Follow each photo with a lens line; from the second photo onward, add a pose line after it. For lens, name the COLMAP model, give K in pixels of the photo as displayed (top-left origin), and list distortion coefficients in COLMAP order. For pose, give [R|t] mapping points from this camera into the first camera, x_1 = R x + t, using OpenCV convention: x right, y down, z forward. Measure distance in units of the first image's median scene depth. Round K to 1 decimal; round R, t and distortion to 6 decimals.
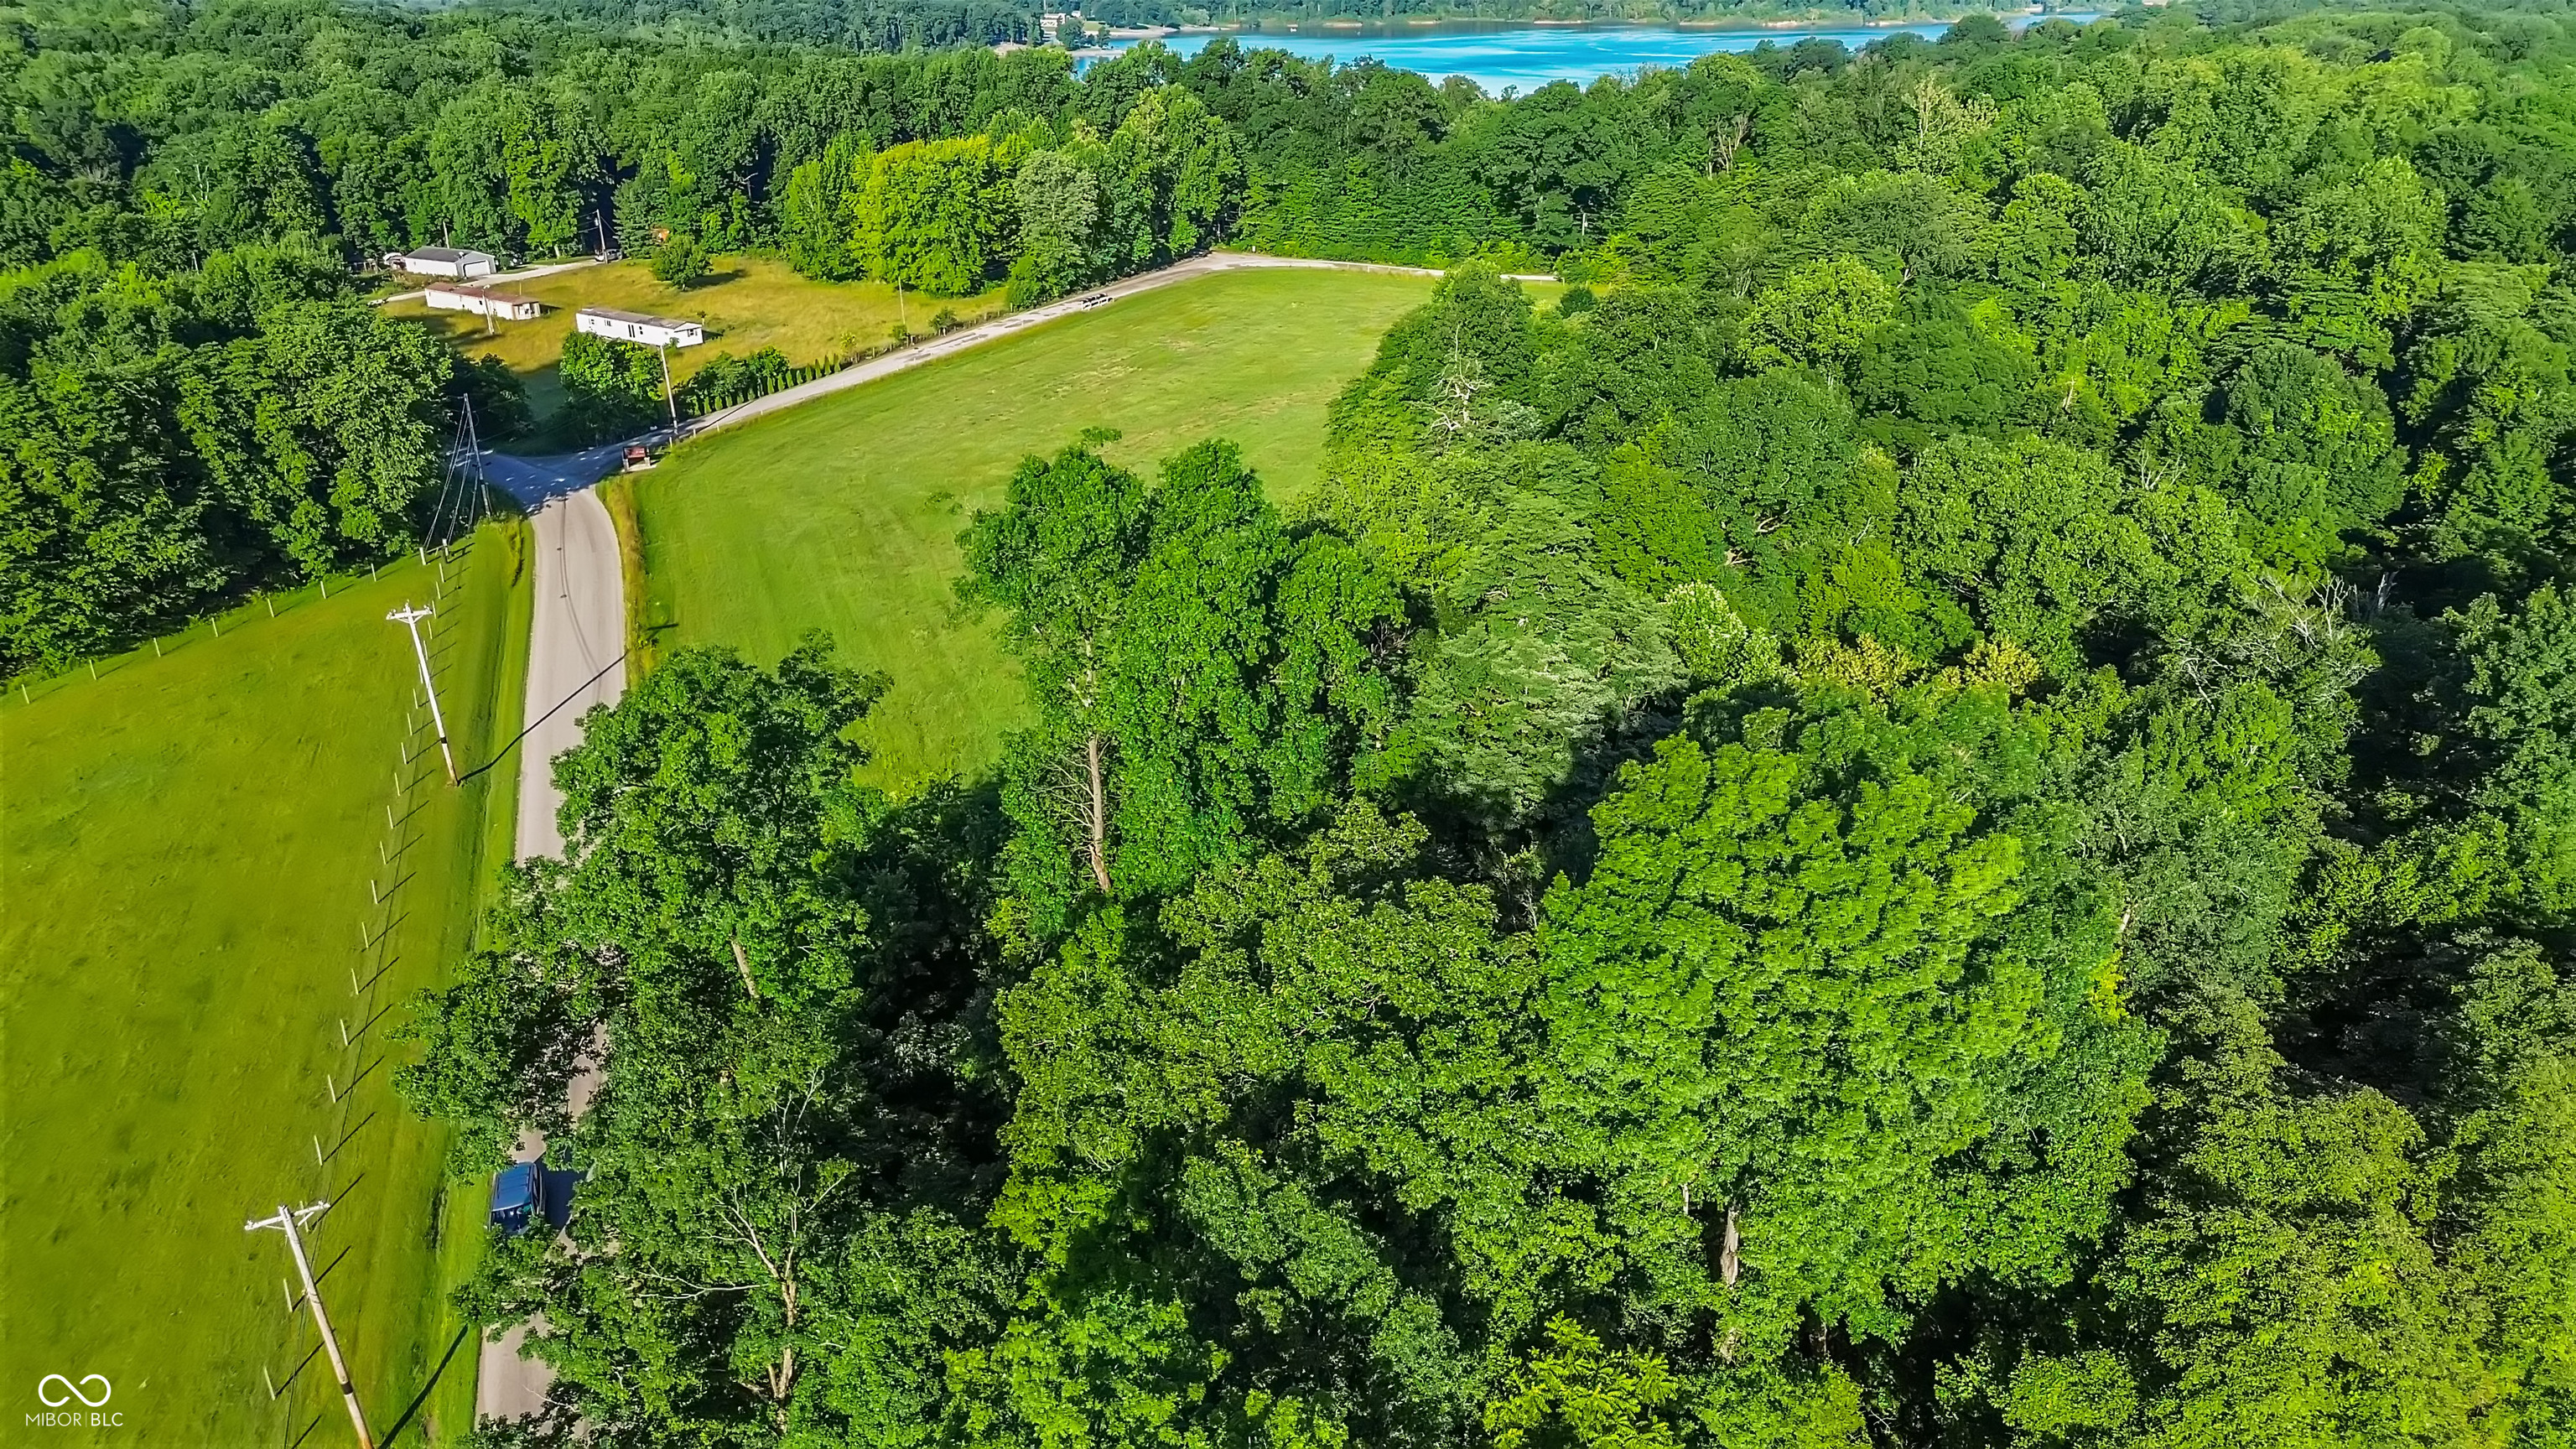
lens RADIAL K [[1758.3, 0, 1288.0], [0, 1758.3, 724.5], [0, 0, 1]] dist [0.034065, -0.032159]
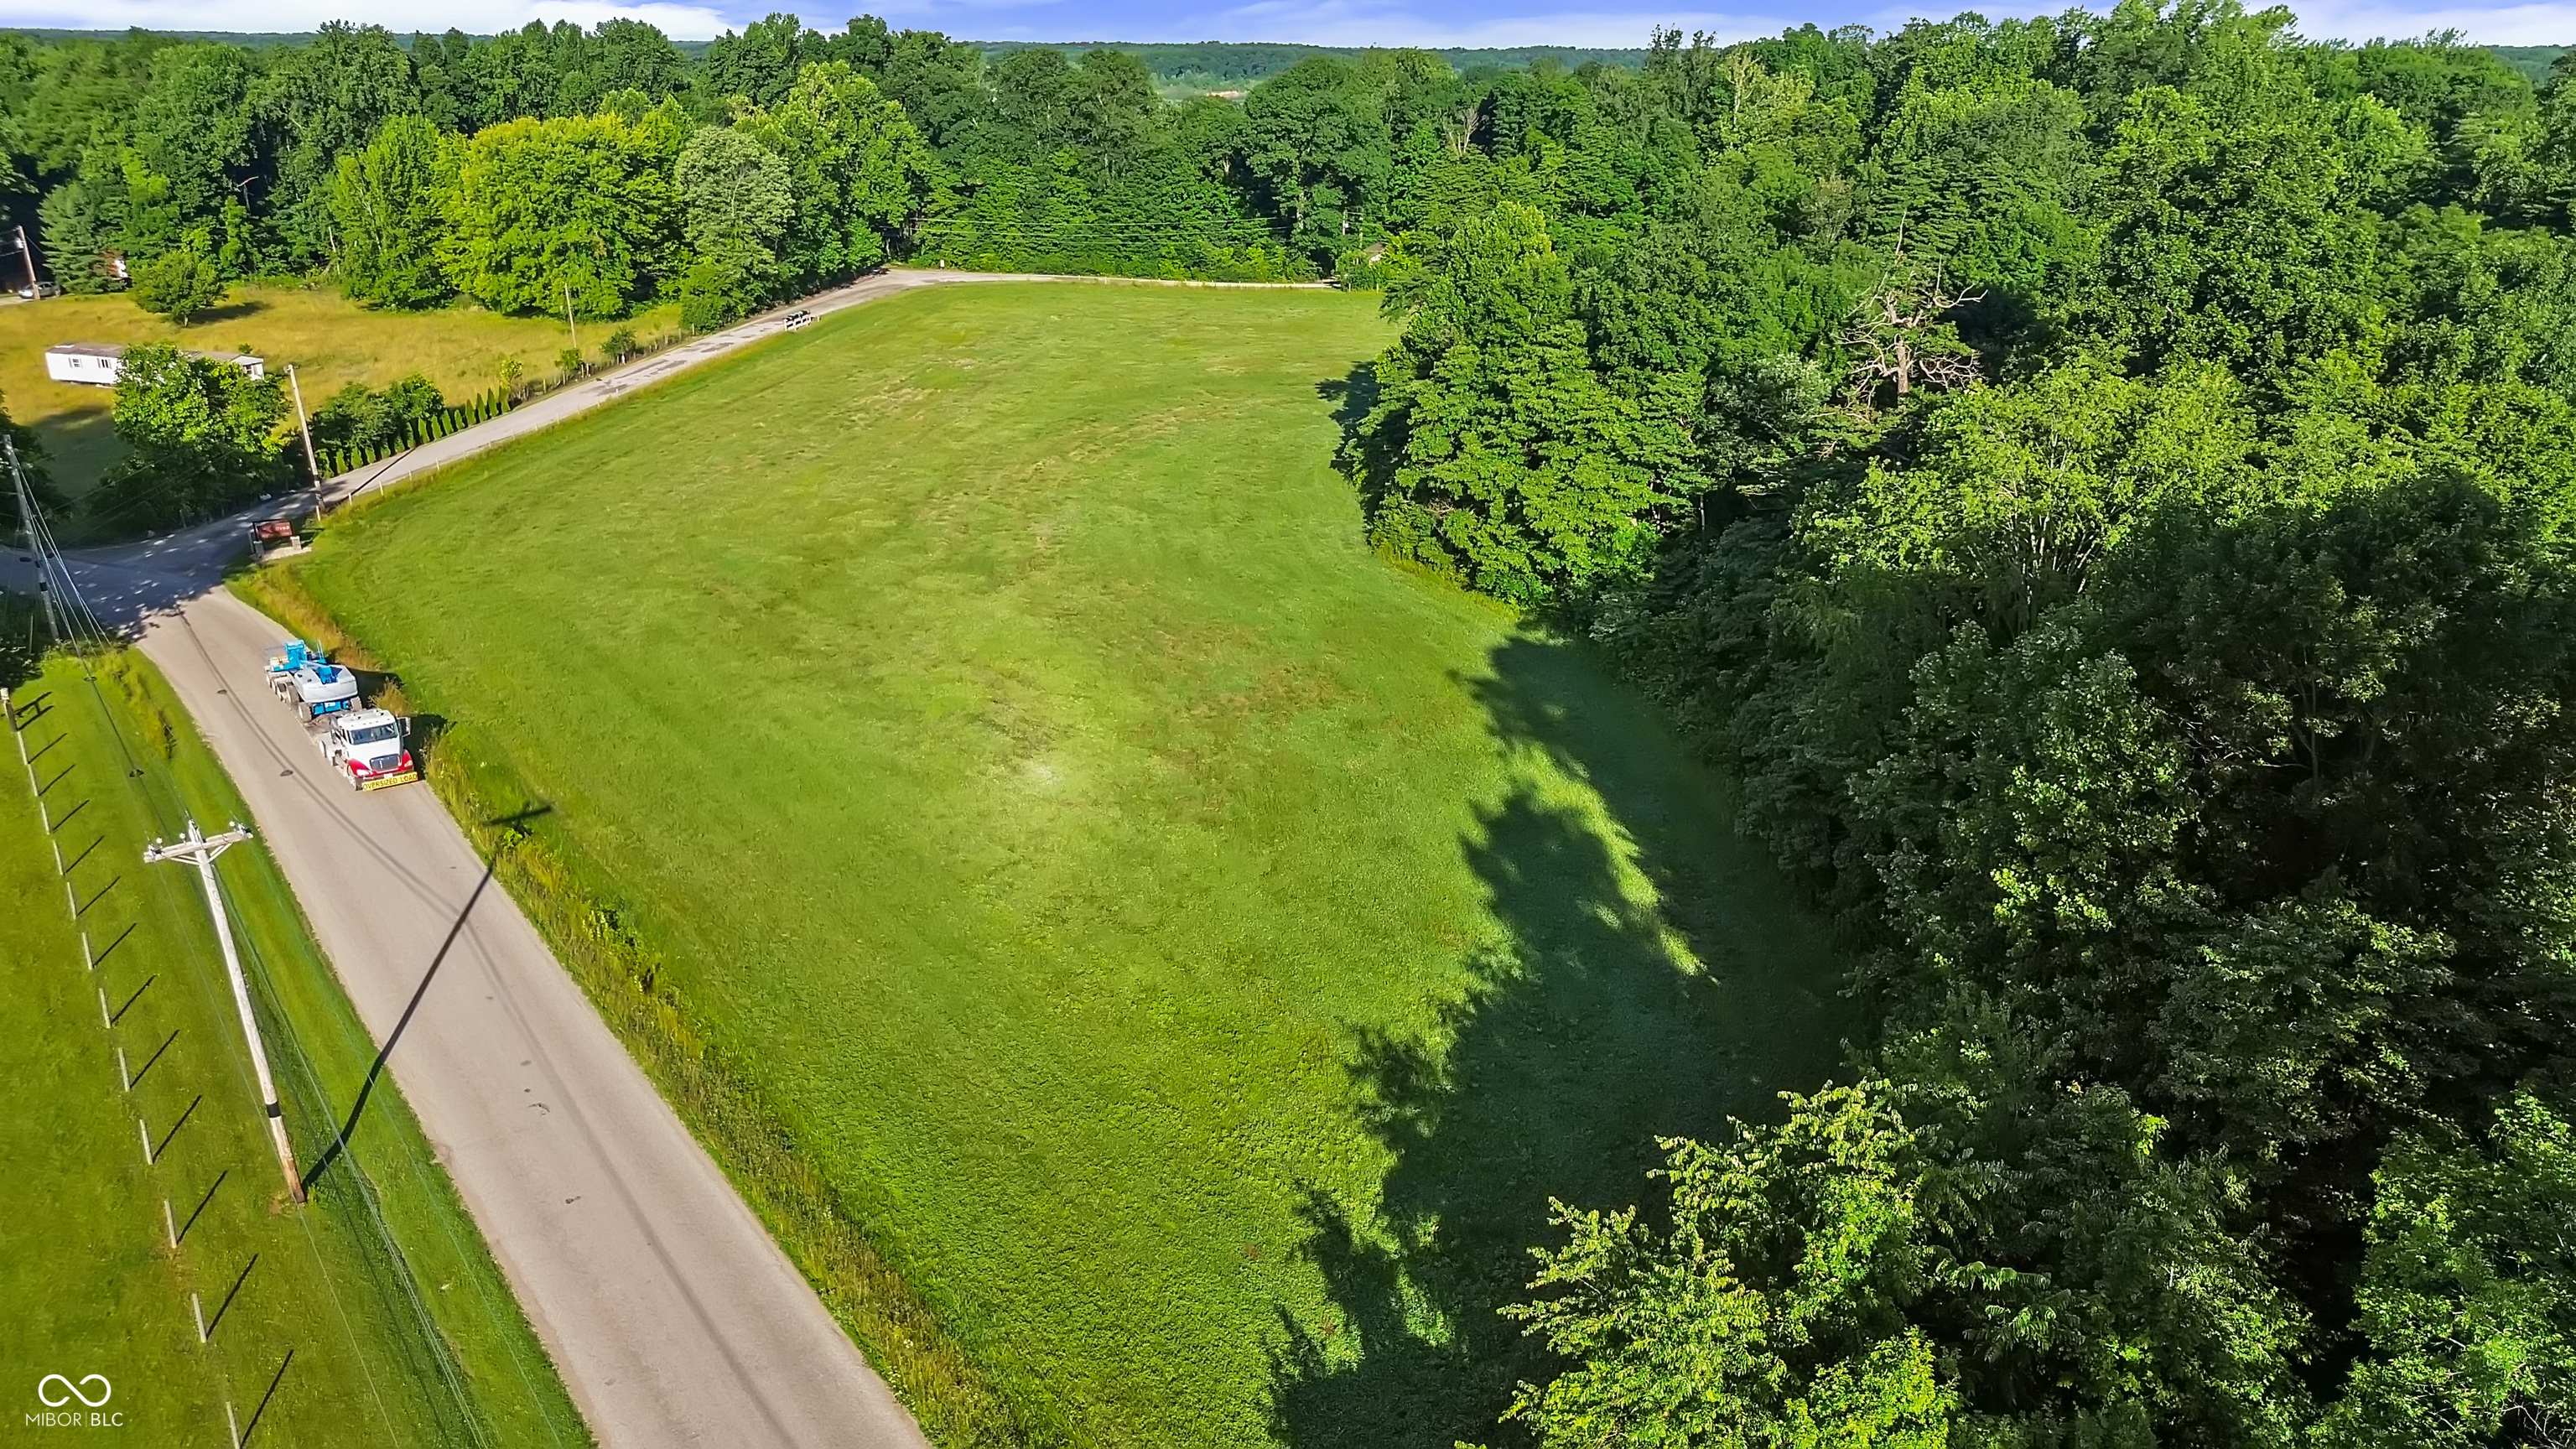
lens RADIAL K [[1758.3, 0, 1288.0], [0, 1758.3, 724.5], [0, 0, 1]] dist [0.034065, -0.032159]
pose [[0.952199, -0.095812, 0.290065, -0.141118], [0.106918, 0.994010, -0.022646, -0.020894], [-0.286157, 0.052576, 0.956739, 0.192806]]
